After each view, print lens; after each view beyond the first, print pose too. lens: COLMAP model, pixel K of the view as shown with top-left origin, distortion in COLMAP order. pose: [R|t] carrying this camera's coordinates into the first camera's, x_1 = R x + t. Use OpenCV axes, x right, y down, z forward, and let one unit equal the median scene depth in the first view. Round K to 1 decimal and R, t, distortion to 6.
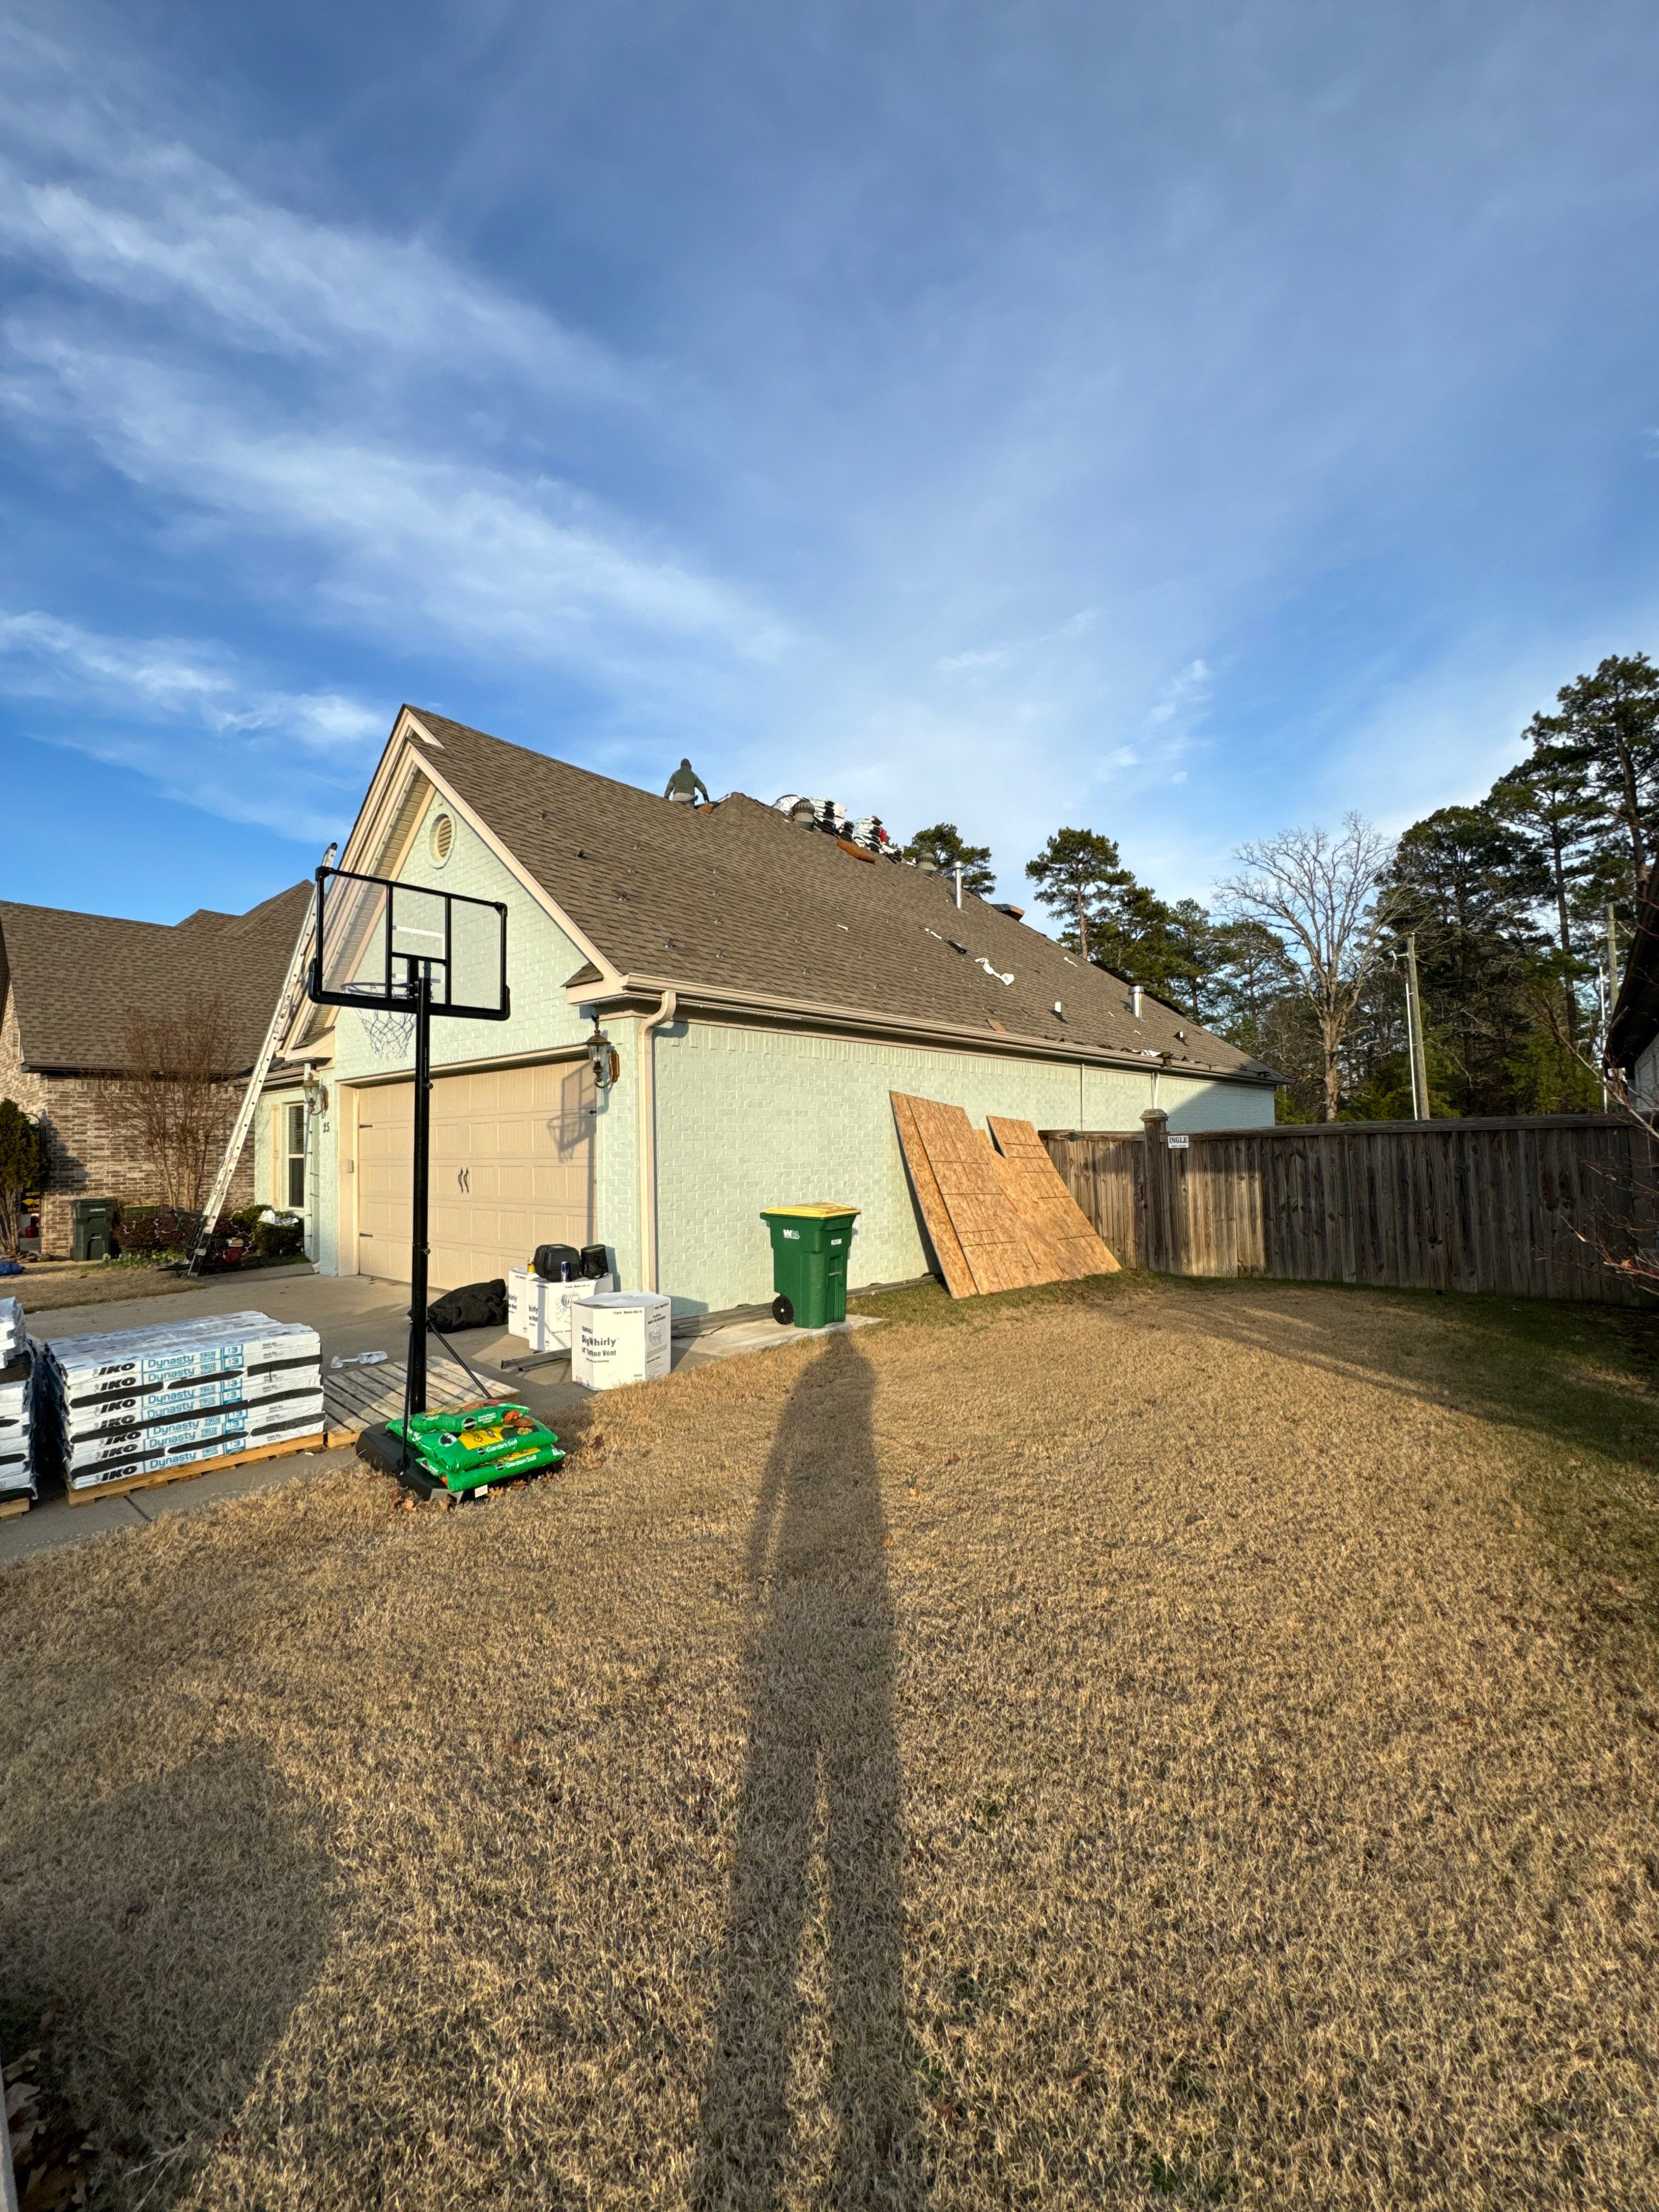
lens RADIAL K [[904.6, 0, 827.3], [0, 904.6, 1103.9], [0, 0, 1]] dist [-0.001611, -0.000115]
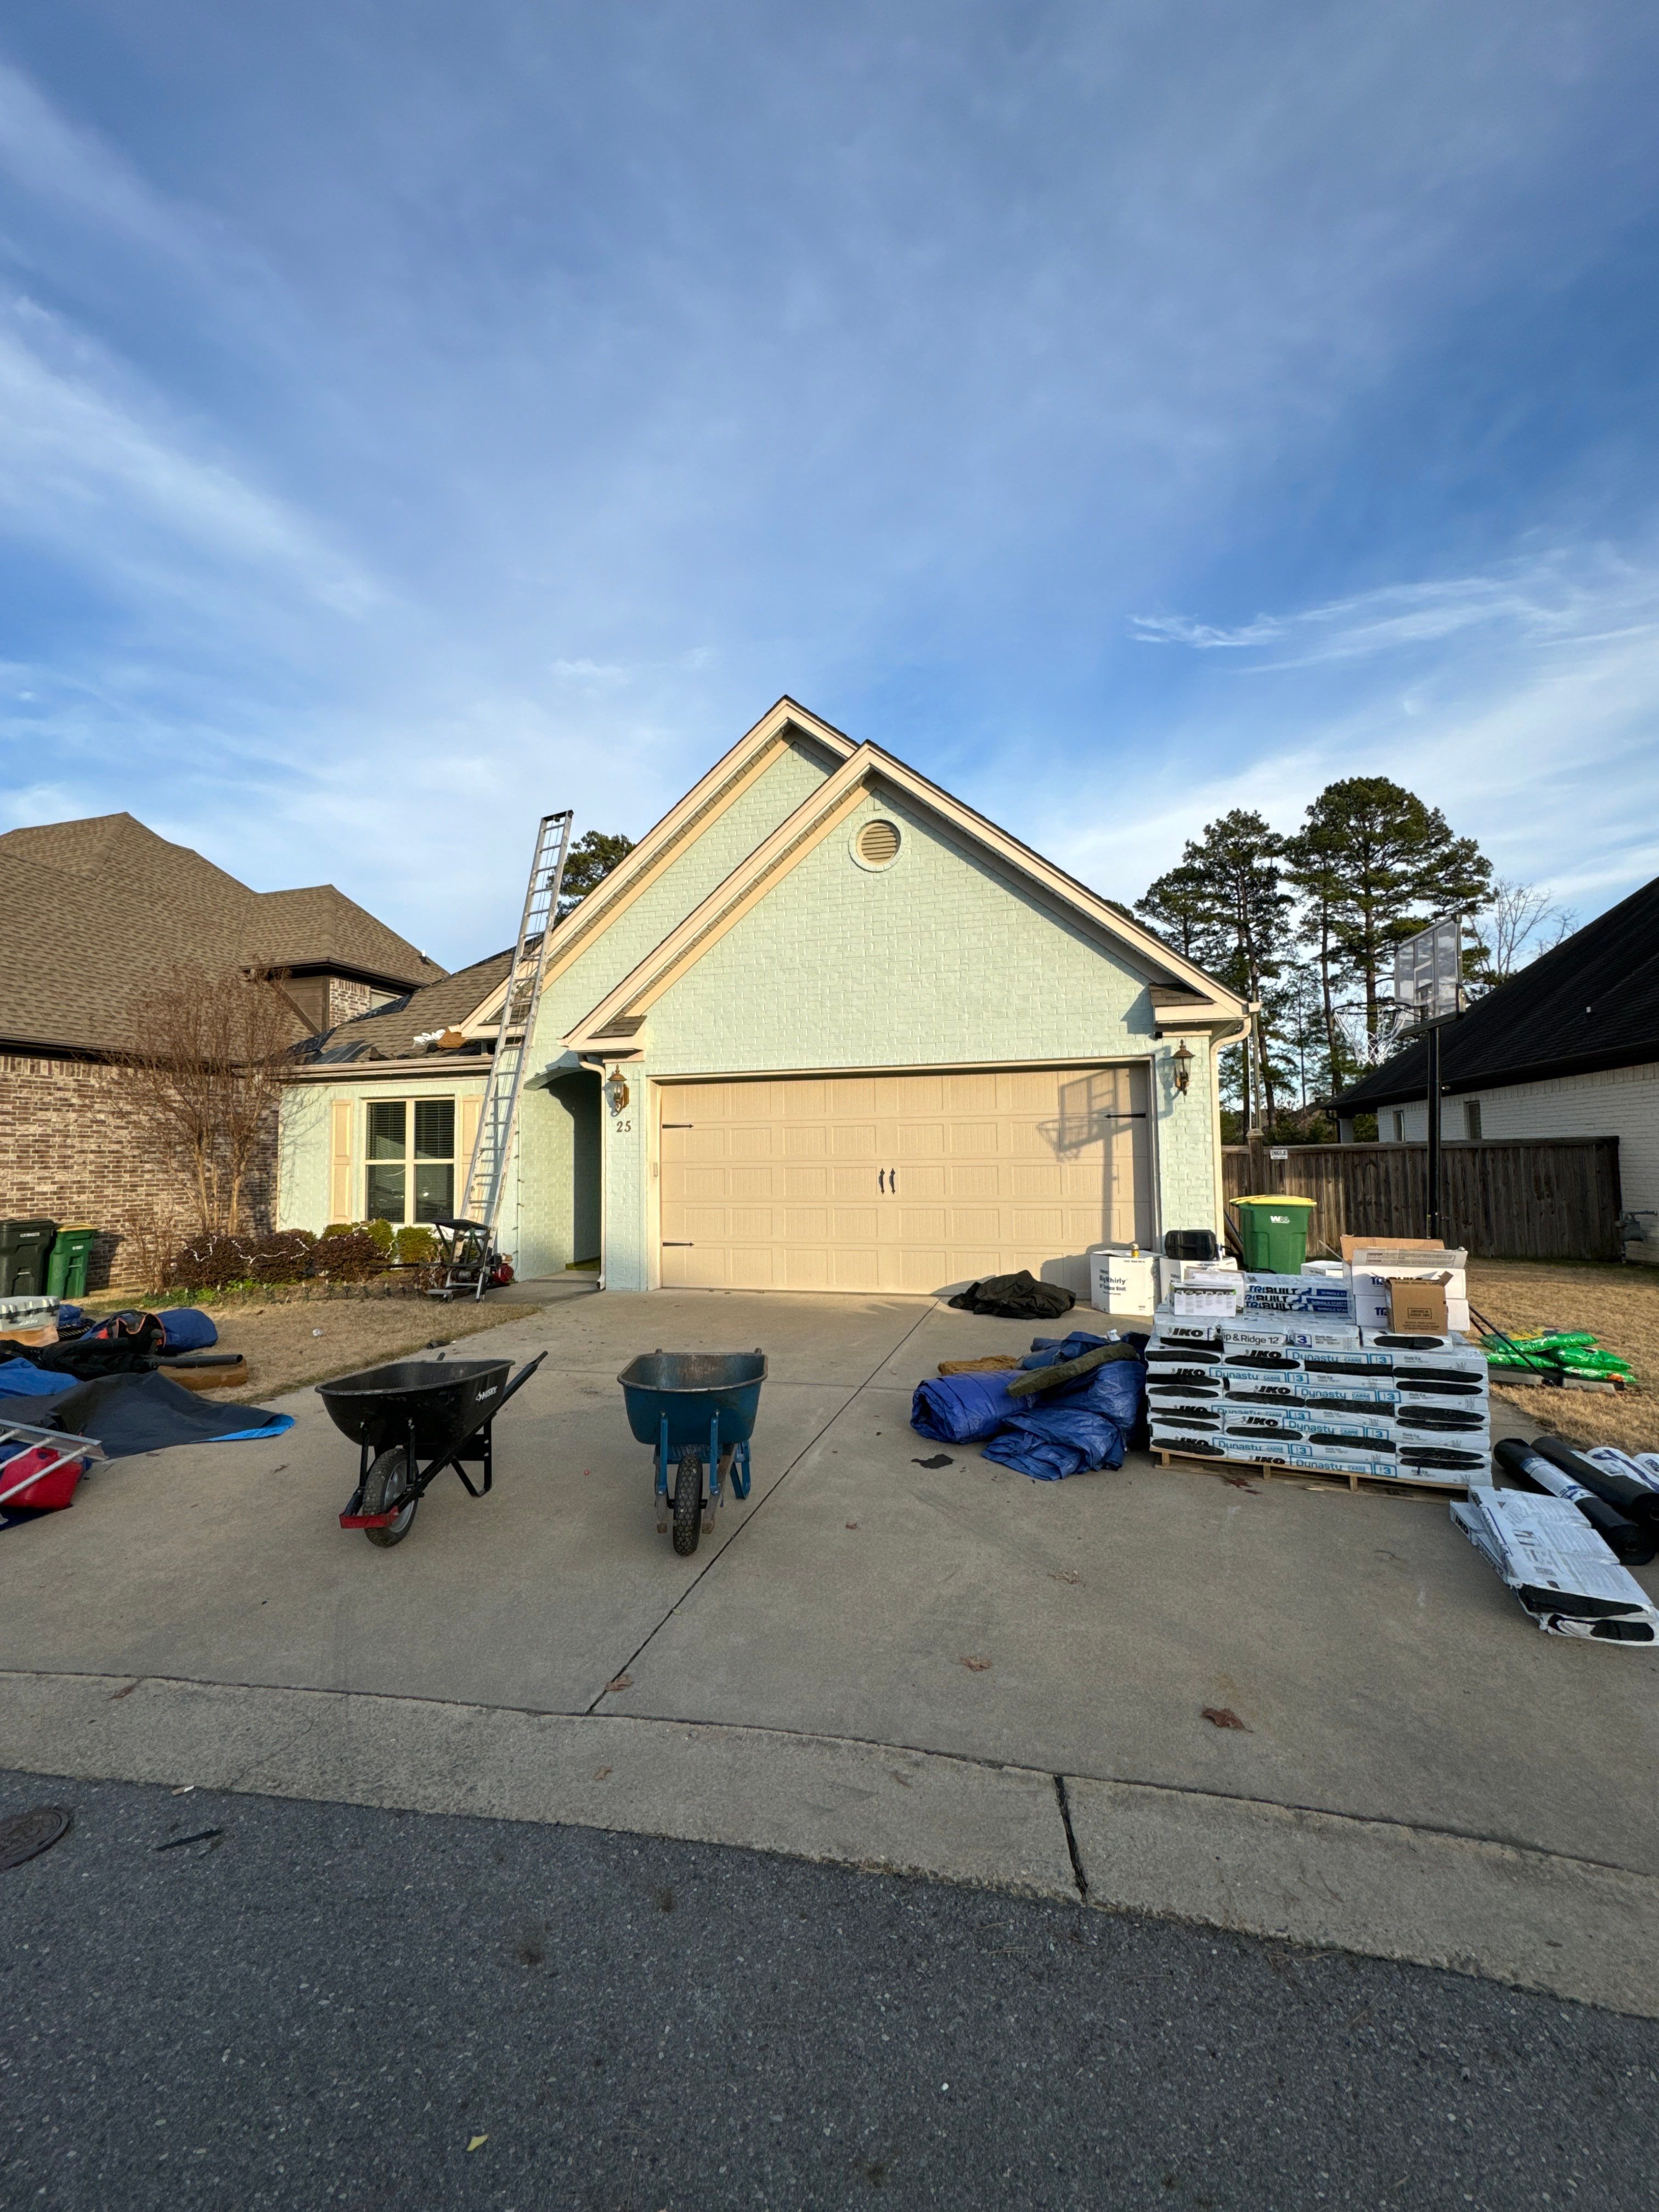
lens RADIAL K [[904.6, 0, 827.3], [0, 904.6, 1103.9], [0, 0, 1]] dist [-0.001611, -0.000115]
pose [[0.905421, 0.036092, 0.422977, -0.260168], [-0.024945, 0.999181, -0.031863, 0.009345], [-0.423781, 0.018298, 0.905580, 0.033045]]
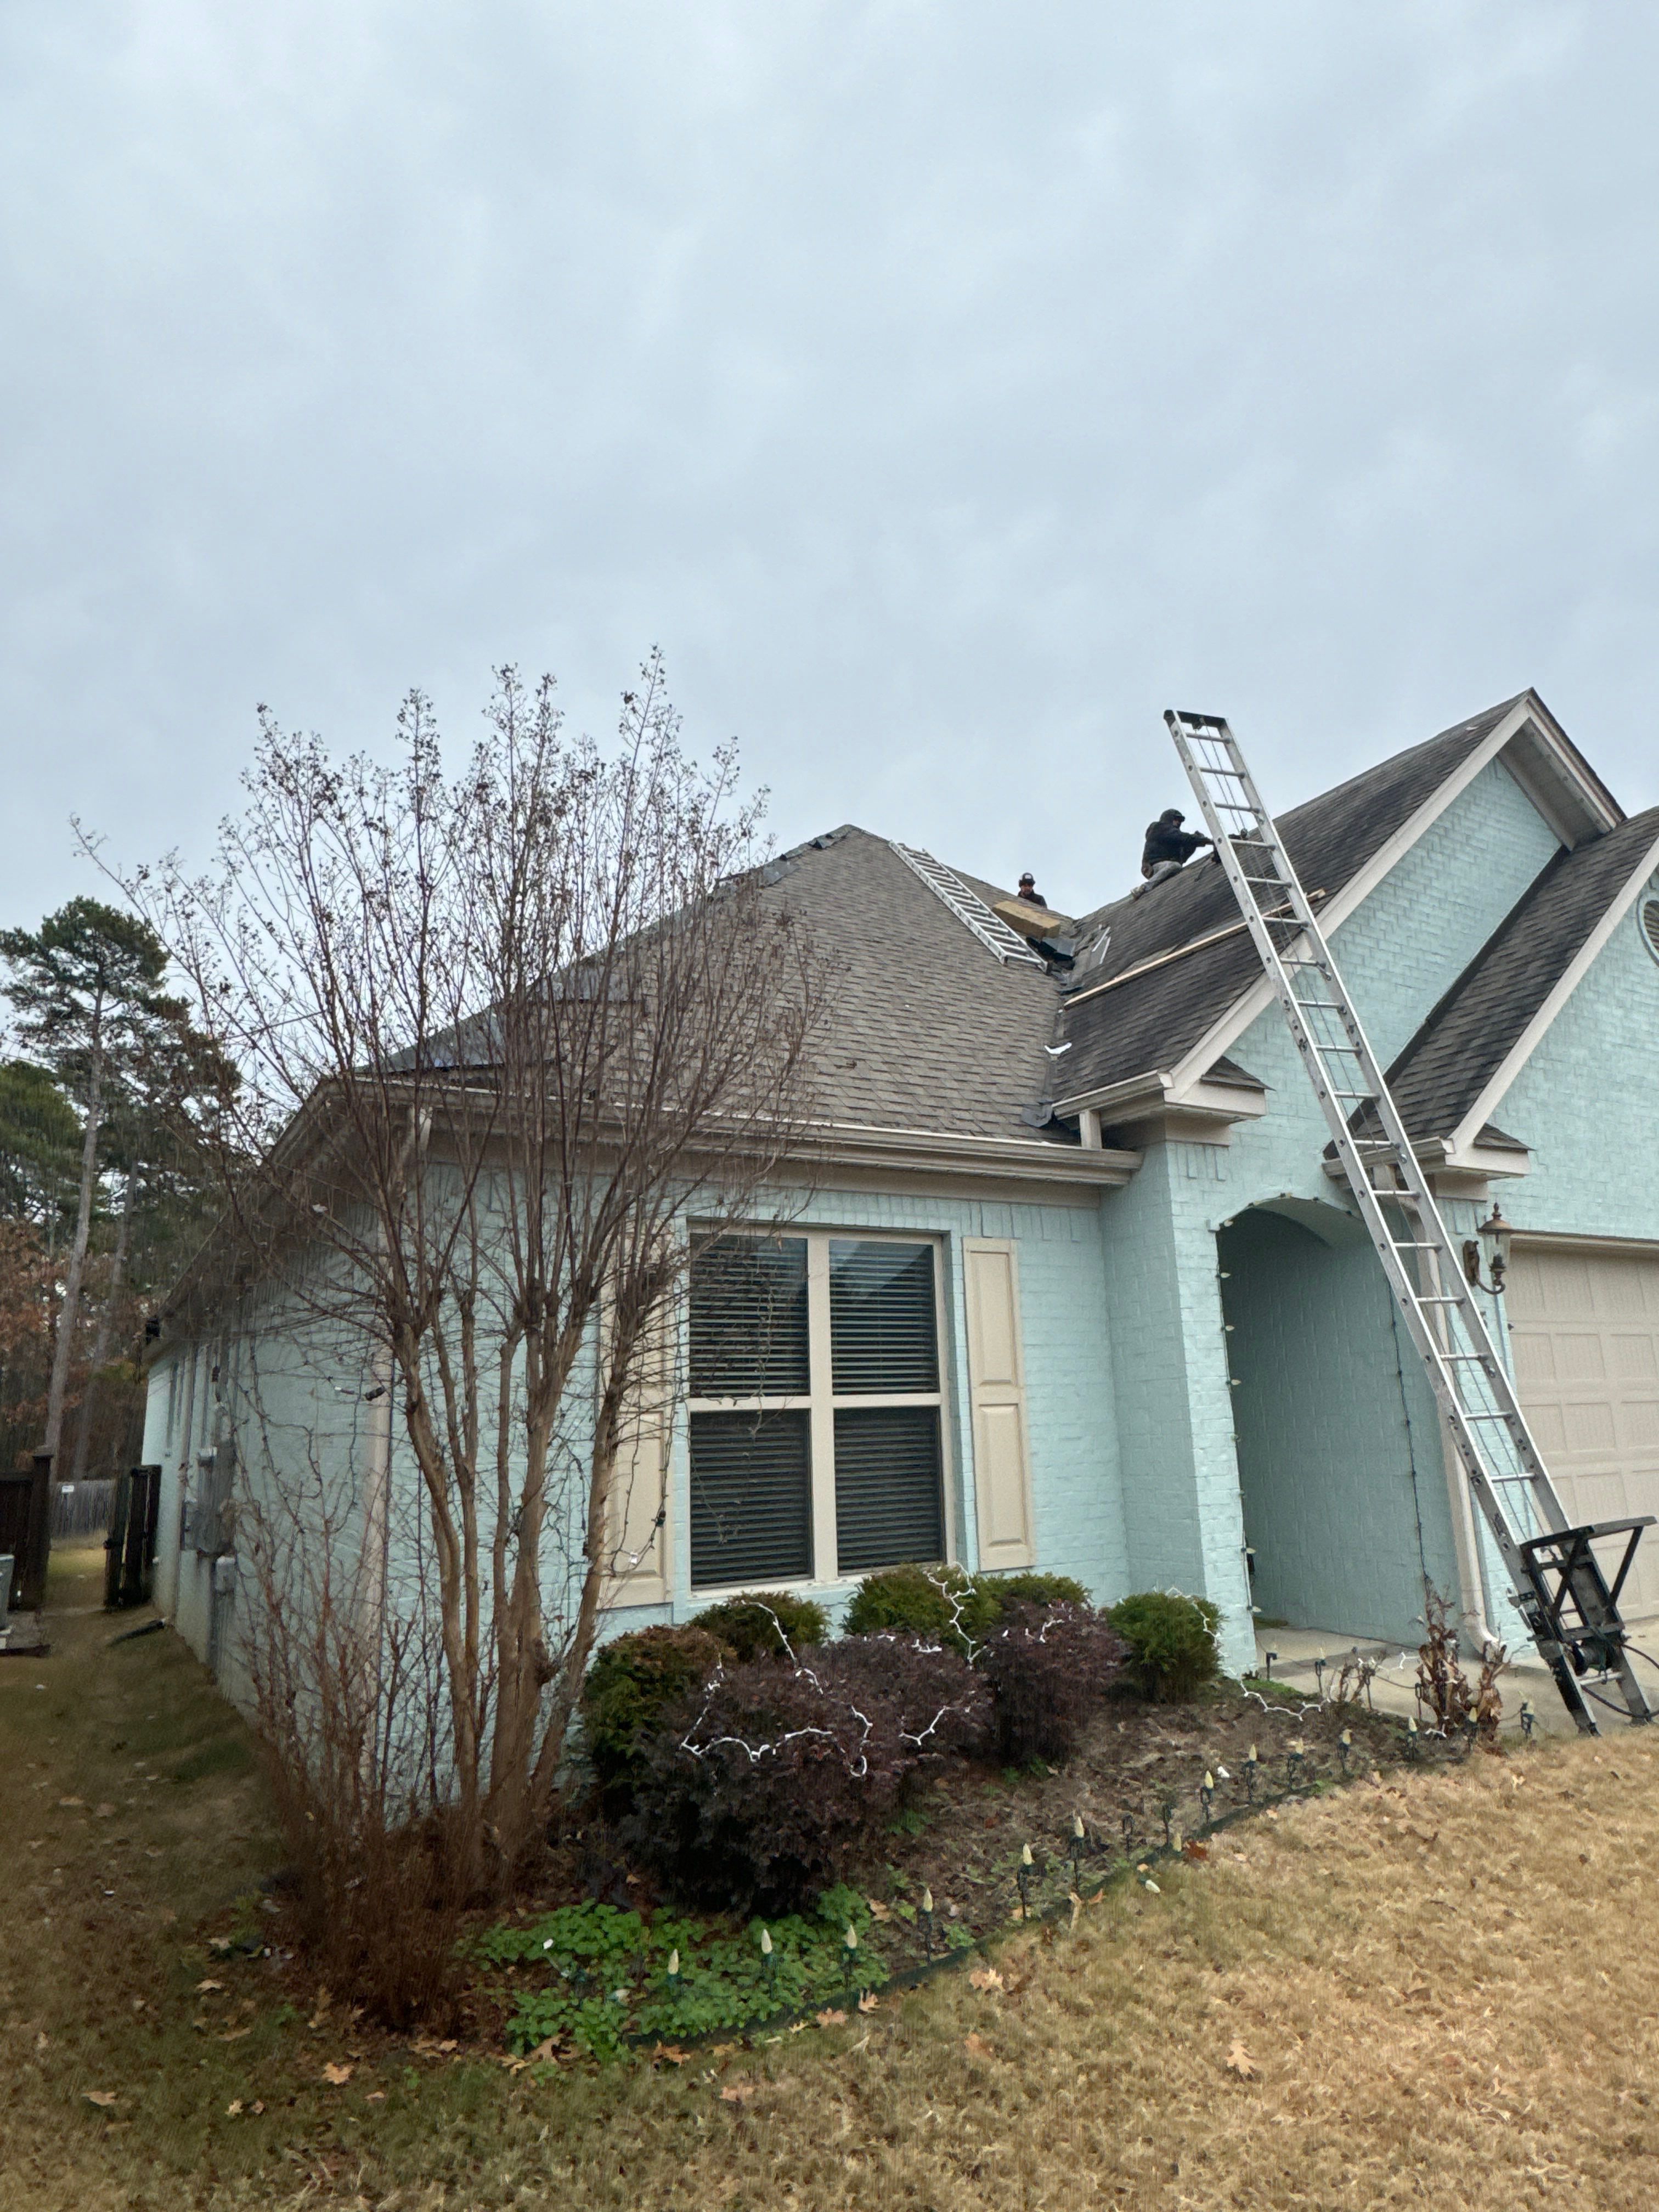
lens RADIAL K [[1290.2, 0, 842.8], [0, 1290.2, 1102.2], [0, 0, 1]] dist [-0.000518, -0.000275]
pose [[0.321155, 0.235329, 0.917322, -0.449404], [-0.018850, 0.970030, -0.242252, 0.028930], [-0.946839, 0.060509, 0.315966, 0.377643]]
